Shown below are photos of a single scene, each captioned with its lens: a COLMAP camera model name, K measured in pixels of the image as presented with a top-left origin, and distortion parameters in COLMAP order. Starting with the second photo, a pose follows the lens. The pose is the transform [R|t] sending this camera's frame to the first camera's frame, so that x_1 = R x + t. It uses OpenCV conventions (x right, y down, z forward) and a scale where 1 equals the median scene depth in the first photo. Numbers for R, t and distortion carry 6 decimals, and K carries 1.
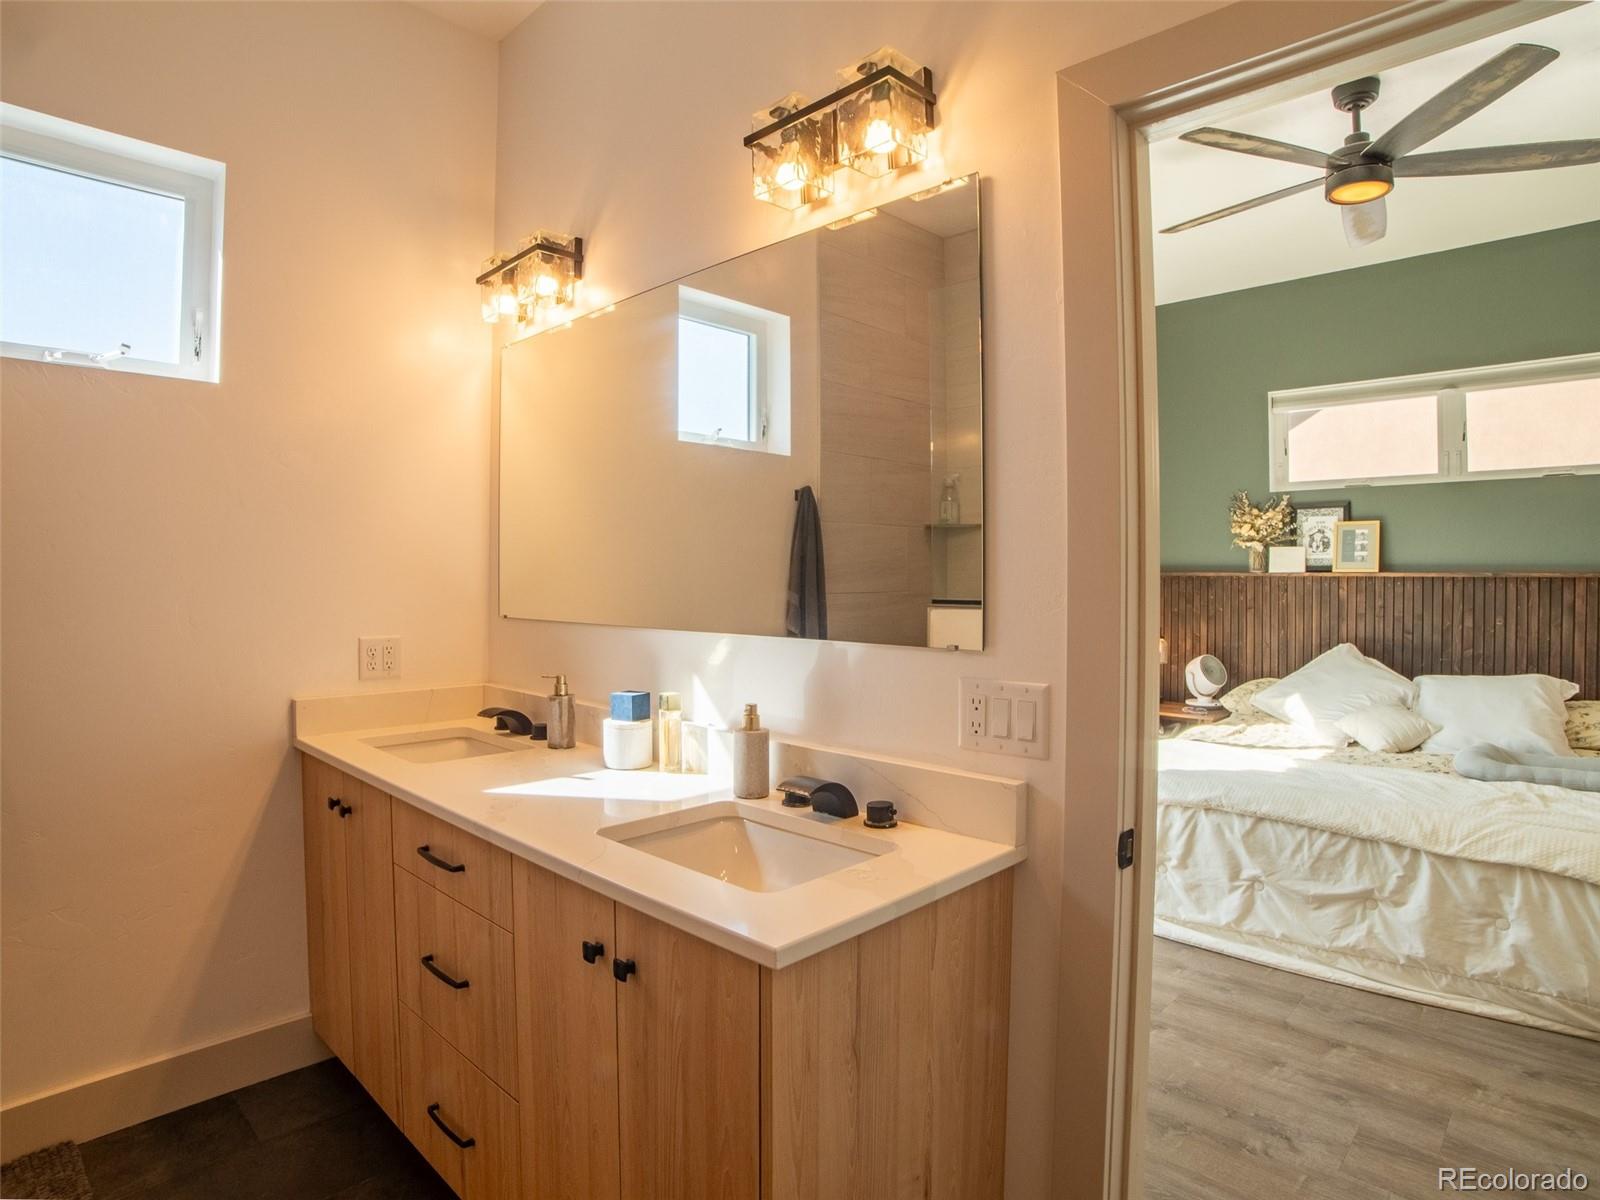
lens RADIAL K [[880.9, 0, 797.9], [0, 880.9, 575.3], [0, 0, 1]] dist [-0.118741, 0.043283]
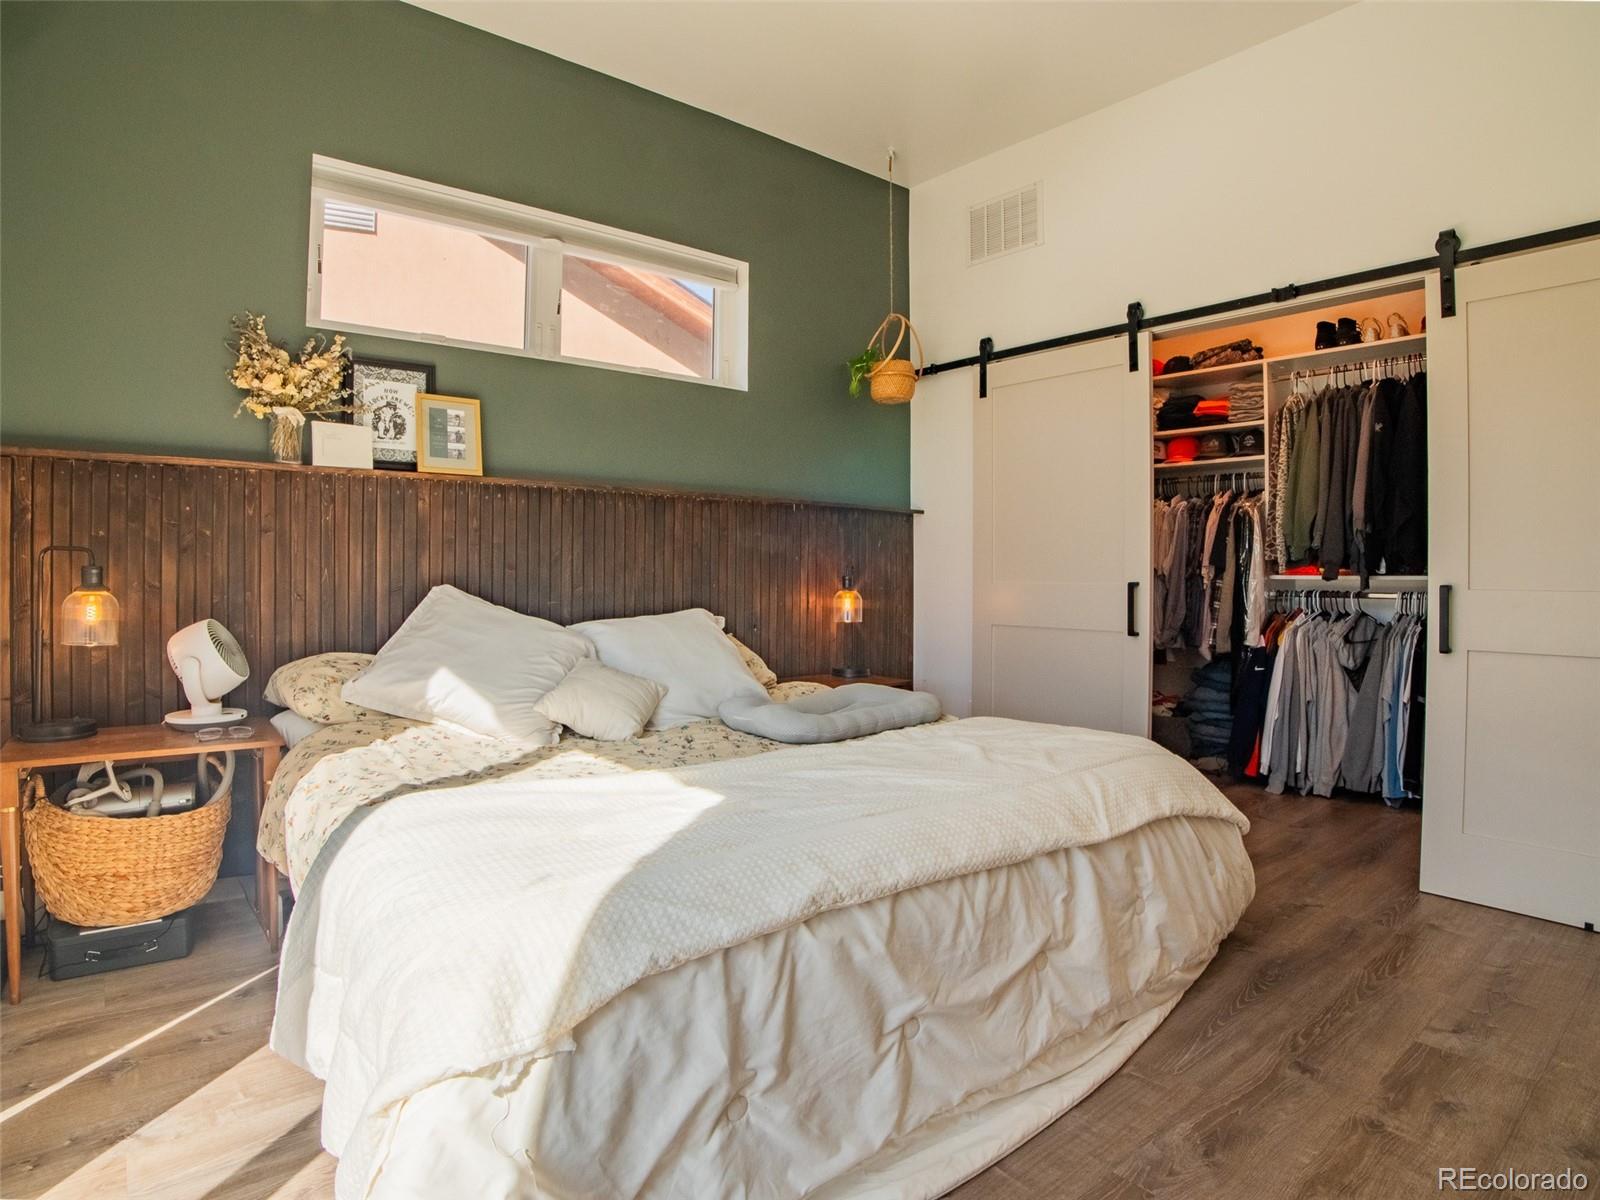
lens RADIAL K [[890.4, 0, 794.3], [0, 890.4, 578.8], [0, 0, 1]] dist [-0.123214, 0.046458]
pose [[0.114331, -0.007890, 0.993411, 0.036604], [-0.008507, 0.999924, 0.008921, 0.085310], [-0.993406, -0.009471, 0.114255, 0.830515]]
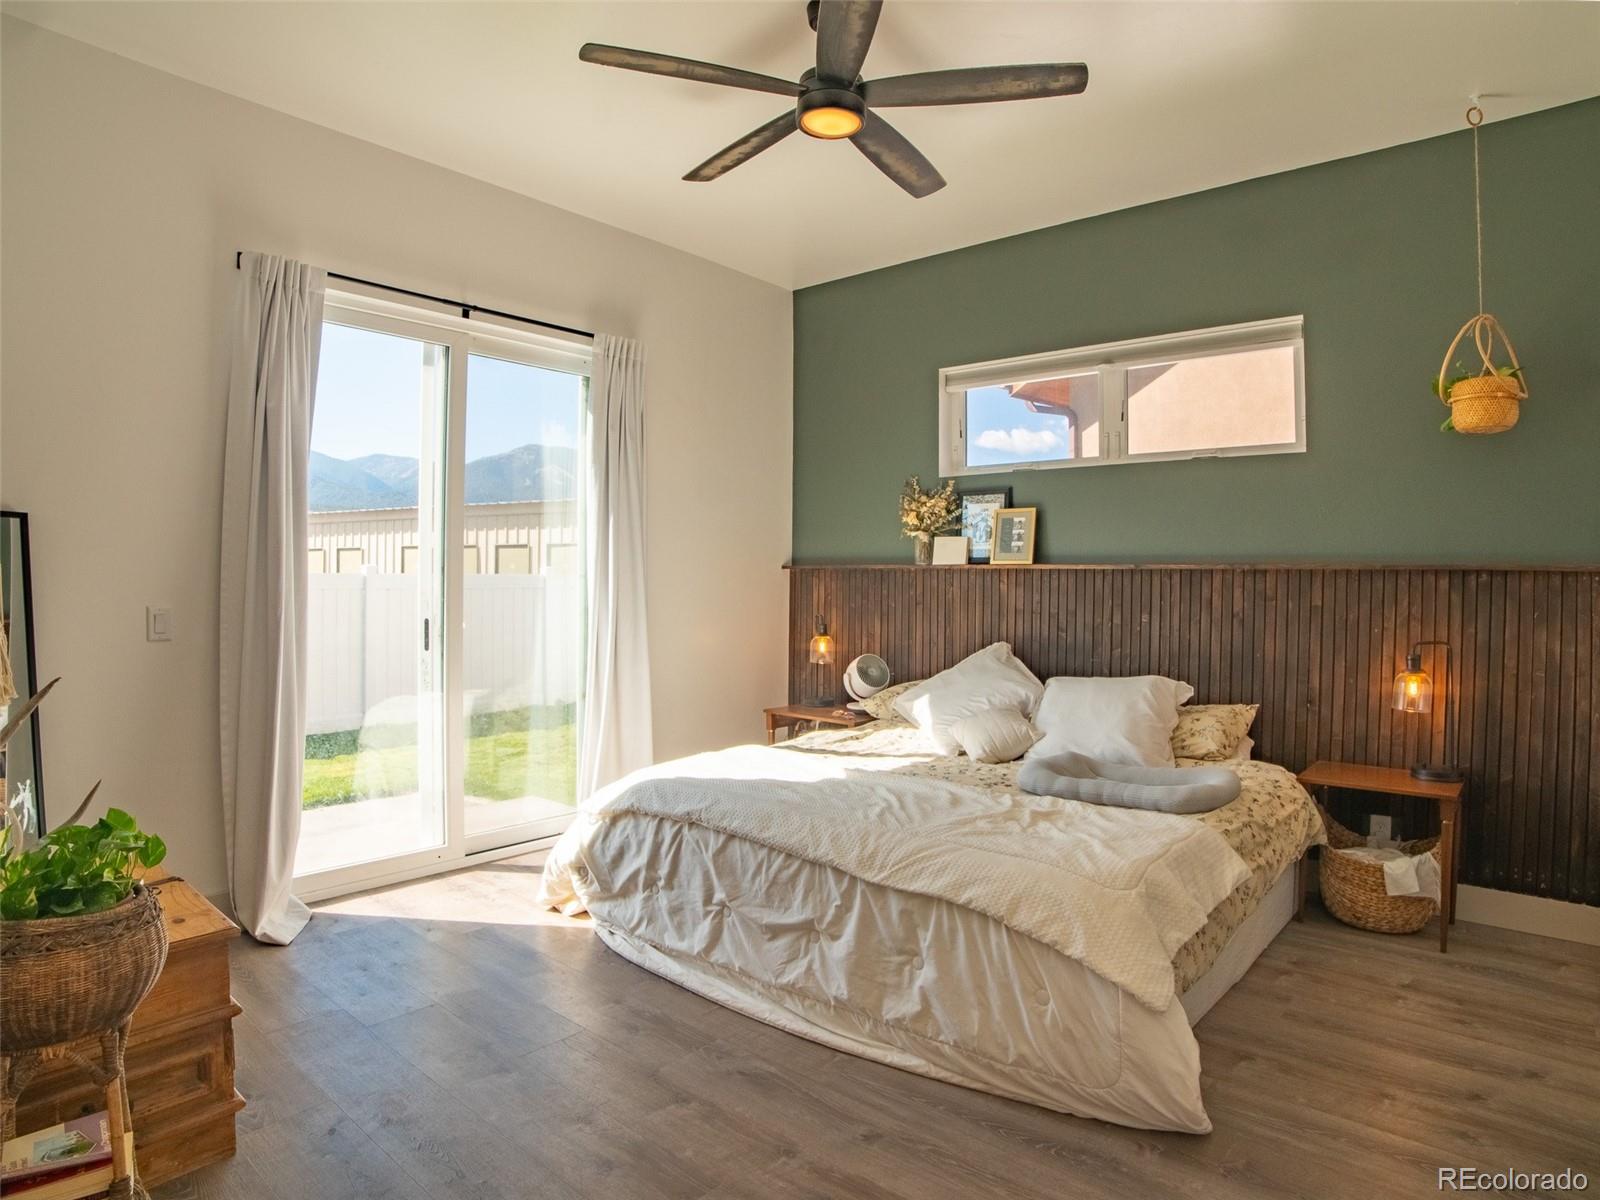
lens RADIAL K [[902.9, 0, 798.8], [0, 902.9, 576.9], [0, 0, 1]] dist [-0.125749, 0.048923]
pose [[0.997268, 0.007289, 0.073507, 0.452017], [-0.007263, 0.999973, -0.000615, 0.015808], [-0.073510, 0.000080, 0.997295, 0.058498]]
